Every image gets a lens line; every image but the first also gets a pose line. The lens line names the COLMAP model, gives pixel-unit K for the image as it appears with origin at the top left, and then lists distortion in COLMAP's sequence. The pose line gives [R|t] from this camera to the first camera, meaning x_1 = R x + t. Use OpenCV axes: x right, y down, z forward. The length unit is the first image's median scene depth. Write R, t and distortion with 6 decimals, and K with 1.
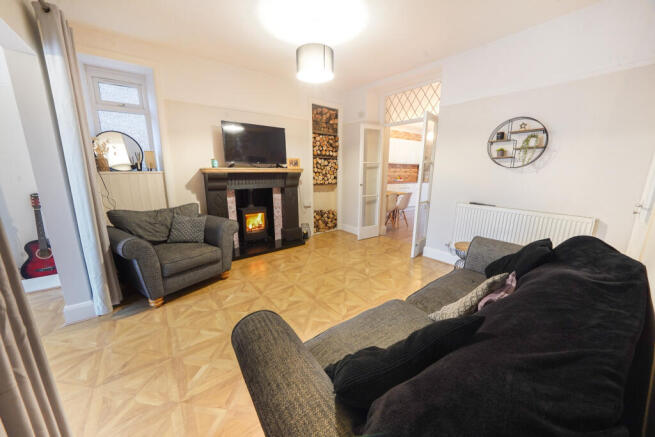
lens RADIAL K [[229.5, 0, 327.5], [0, 229.5, 218.5], [0, 0, 1]] dist [-0.000147, -0.000015]
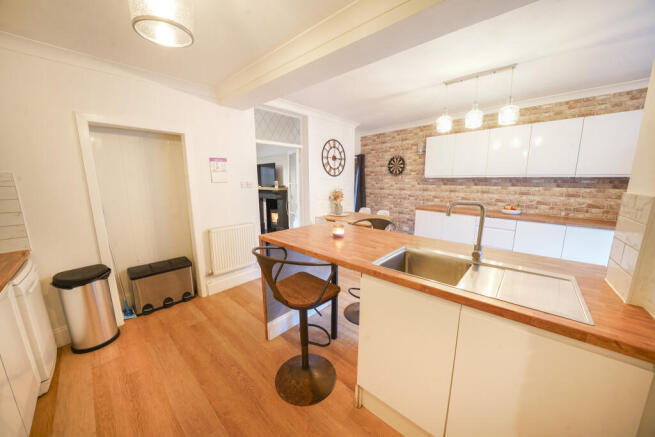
lens RADIAL K [[229.5, 0, 327.5], [0, 229.5, 218.5], [0, 0, 1]] dist [-0.000147, -0.000015]
pose [[0.250807, 0.139147, -0.957984, 0.745234], [-0.210522, 0.973770, 0.086323, -0.126542], [0.944868, 0.180027, 0.273522, 0.576066]]
